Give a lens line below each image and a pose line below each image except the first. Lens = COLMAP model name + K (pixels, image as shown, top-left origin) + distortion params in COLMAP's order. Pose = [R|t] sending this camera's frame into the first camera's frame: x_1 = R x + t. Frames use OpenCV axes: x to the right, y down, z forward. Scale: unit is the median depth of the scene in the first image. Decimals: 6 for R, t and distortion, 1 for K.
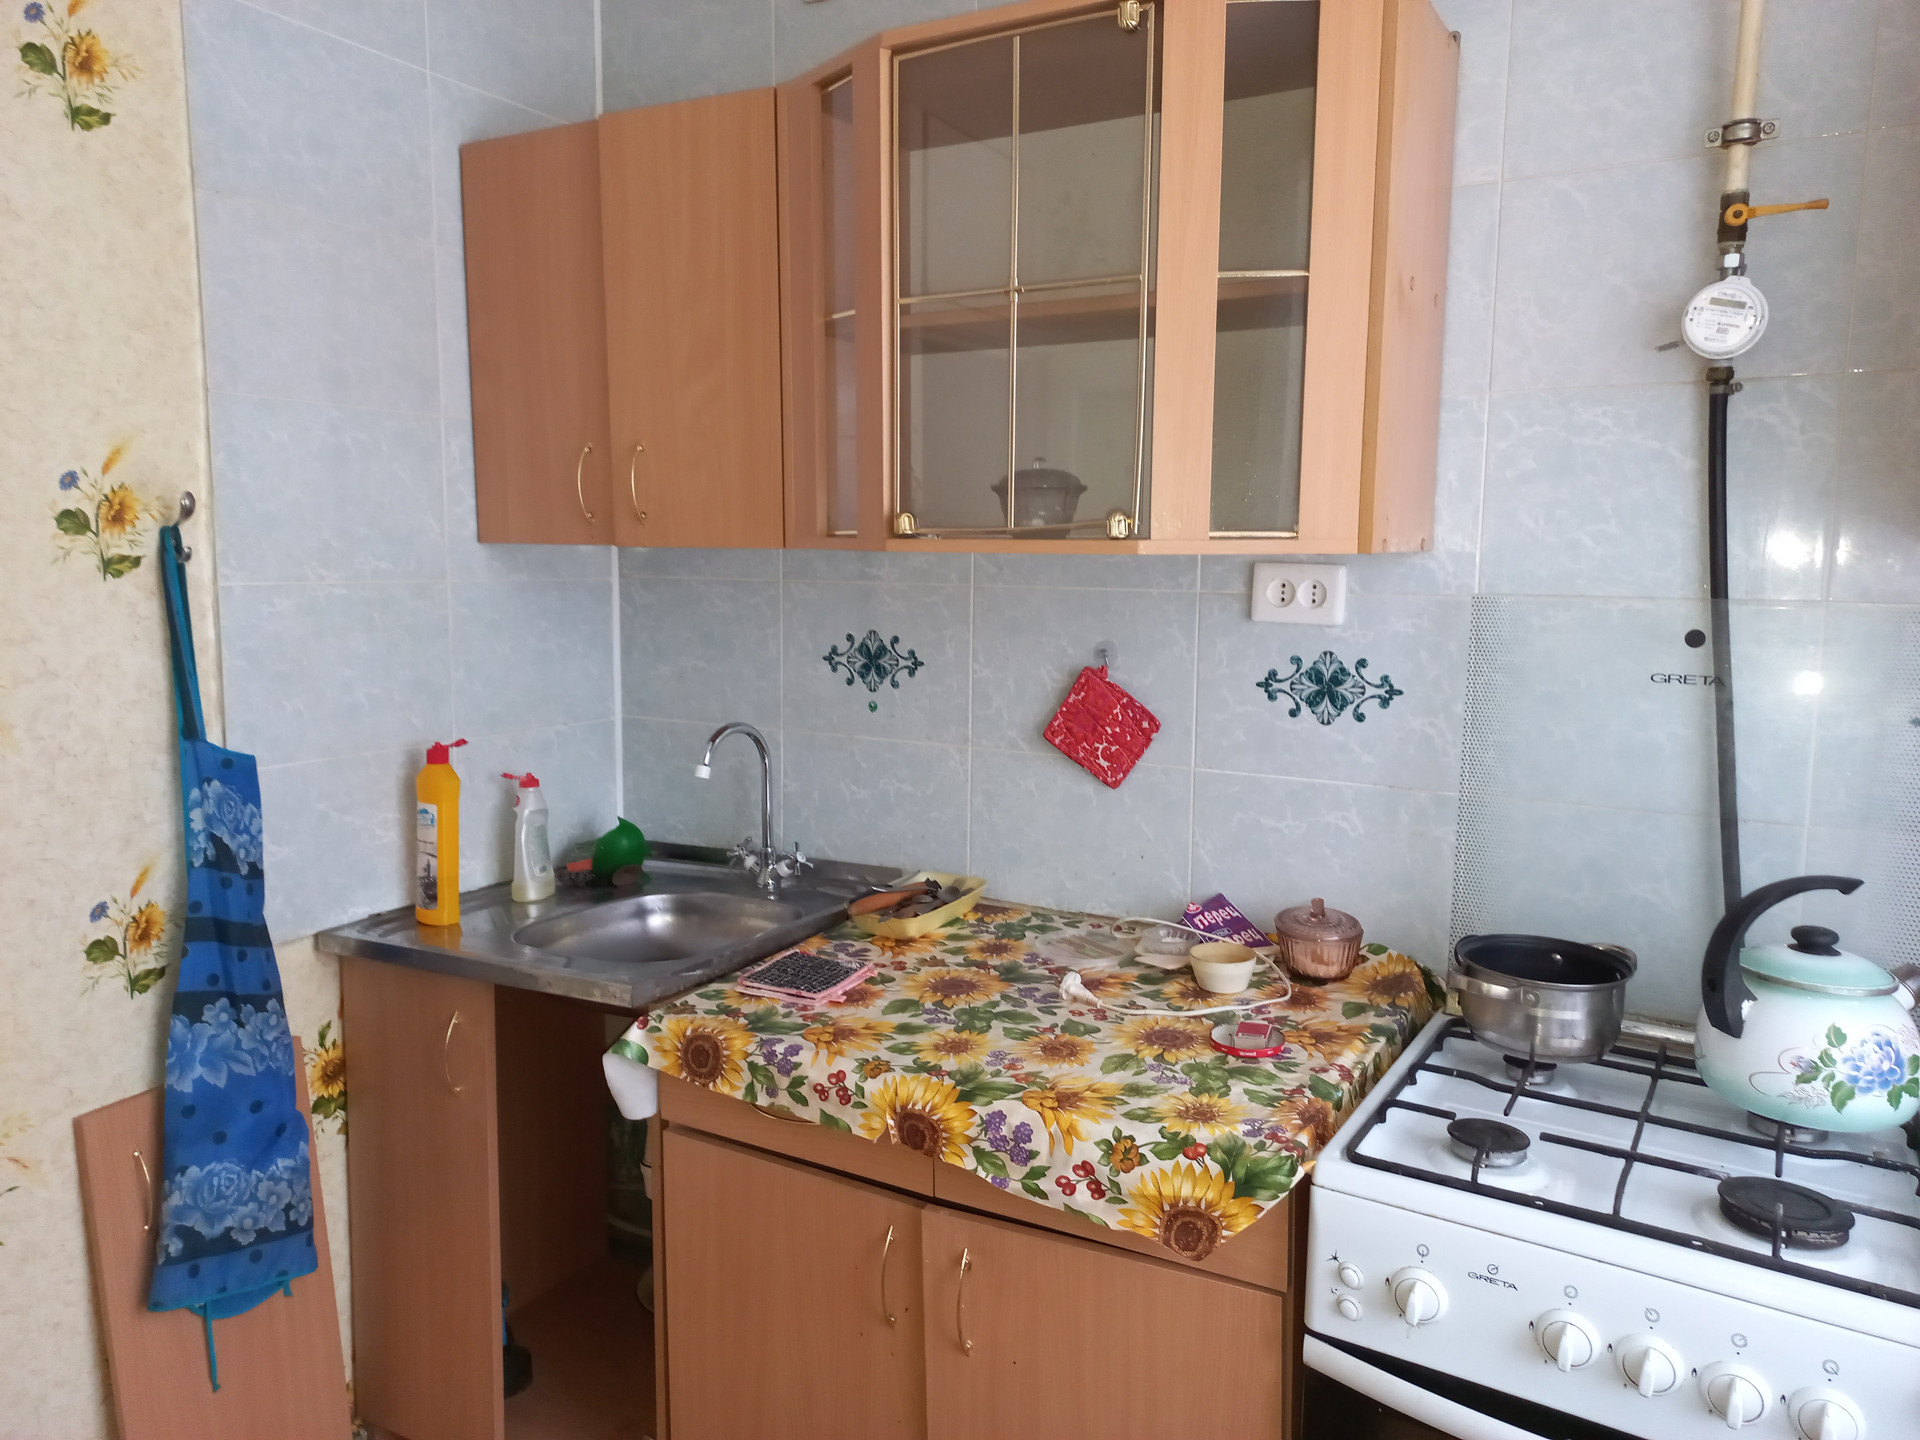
lens RADIAL K [[1353.7, 0, 961.3], [0, 1353.7, 700.1], [0, 0, 1]] dist [0.047501, -0.001400]
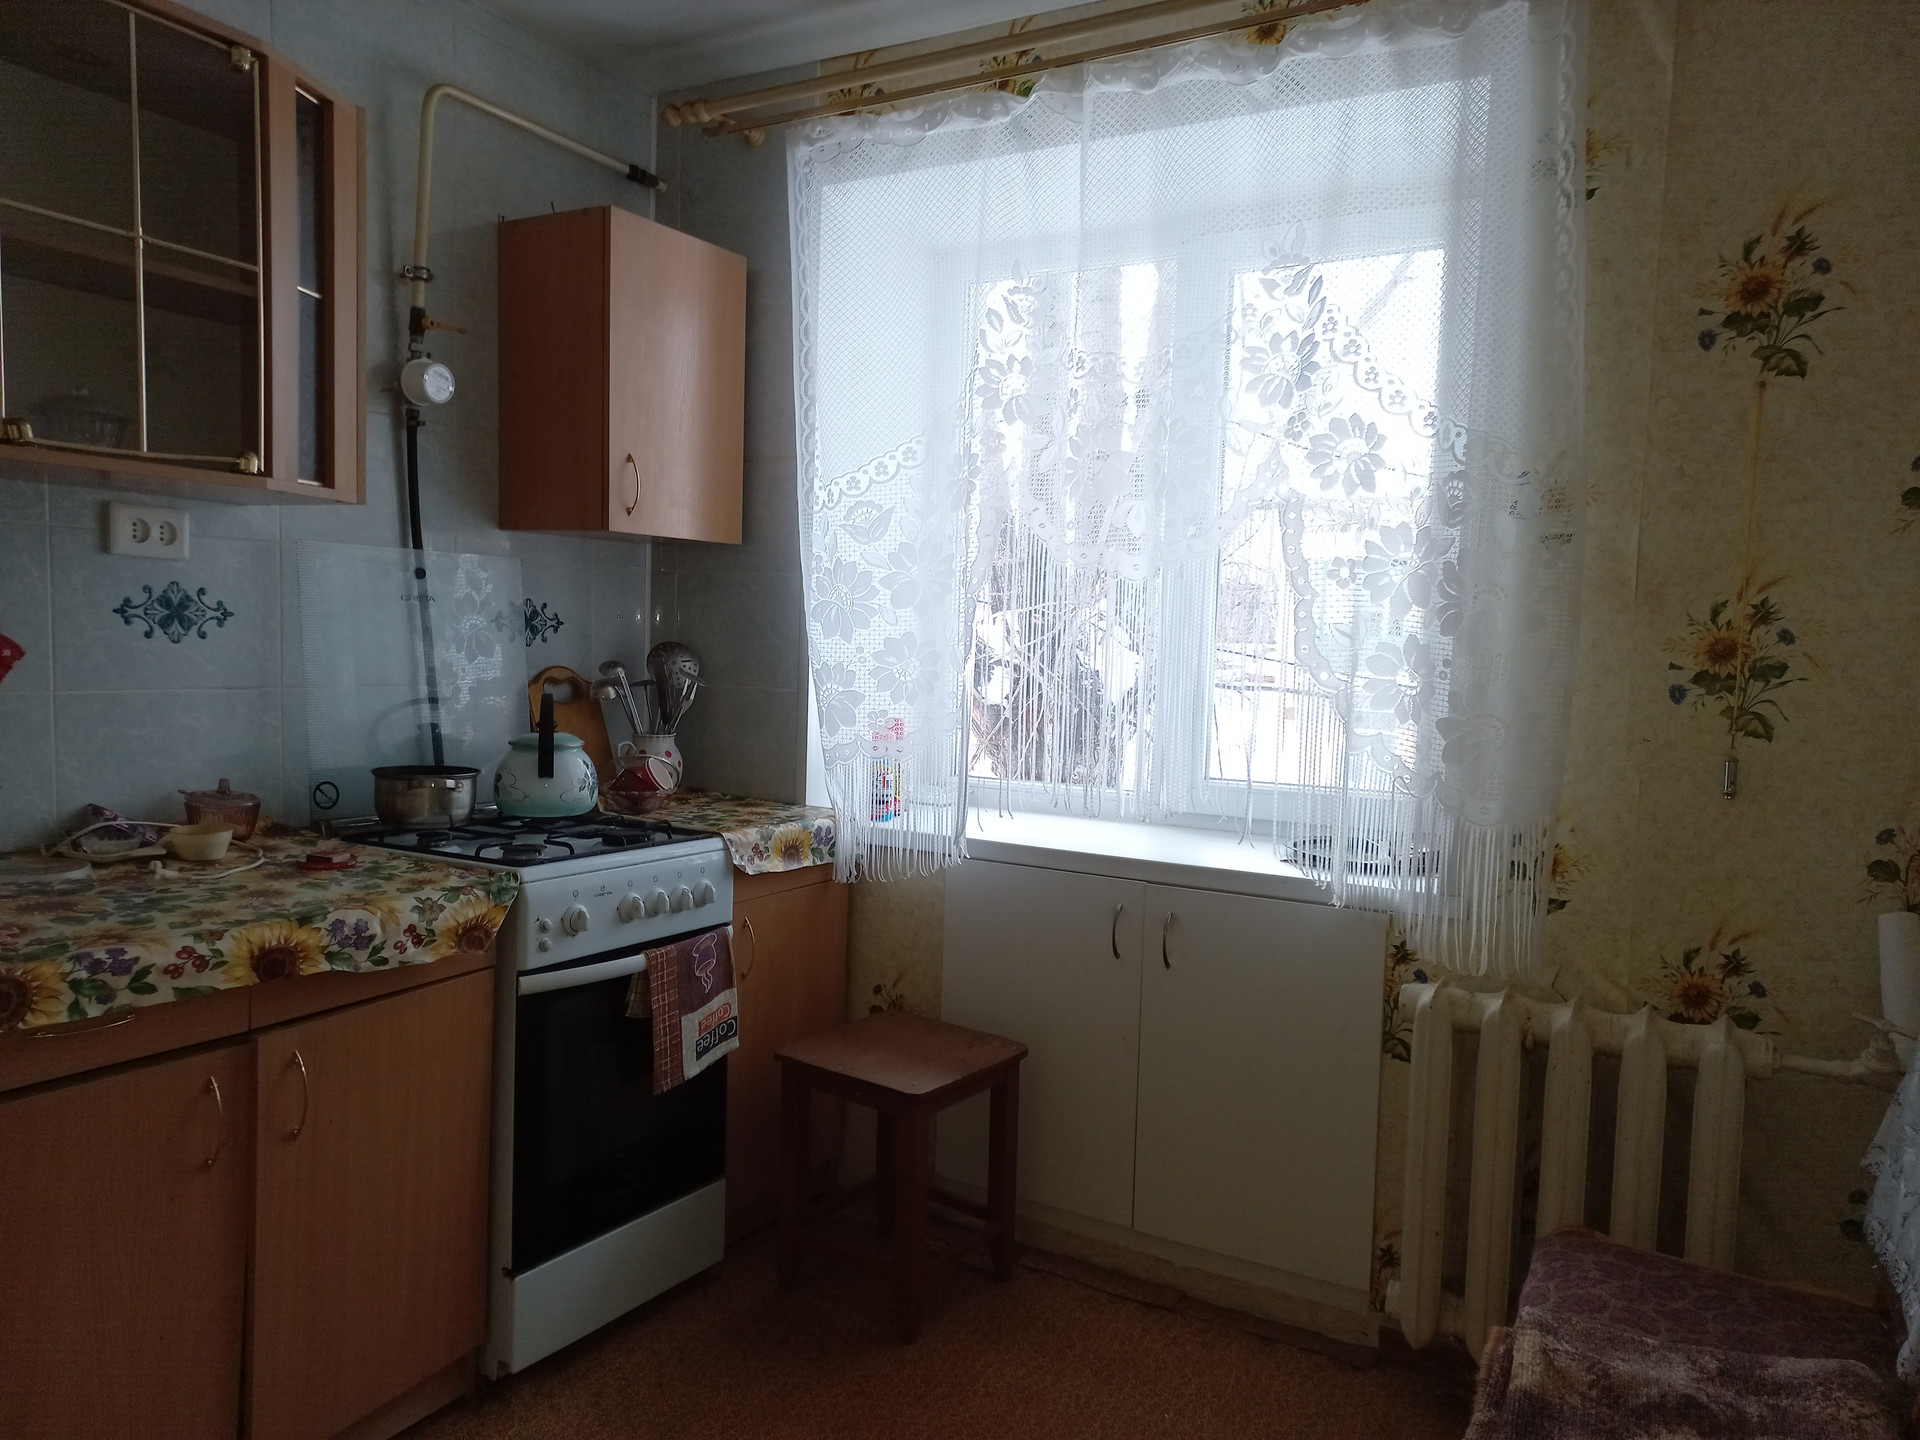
lens RADIAL K [[1353.7, 0, 961.3], [0, 1353.7, 726.3], [0, 0, 1]] dist [0.047501, -0.001400]
pose [[0.013103, -0.081221, 0.996610, -1.129056], [0.082423, 0.993391, 0.079875, 0.061913], [-0.996511, 0.081097, 0.019711, 0.342898]]
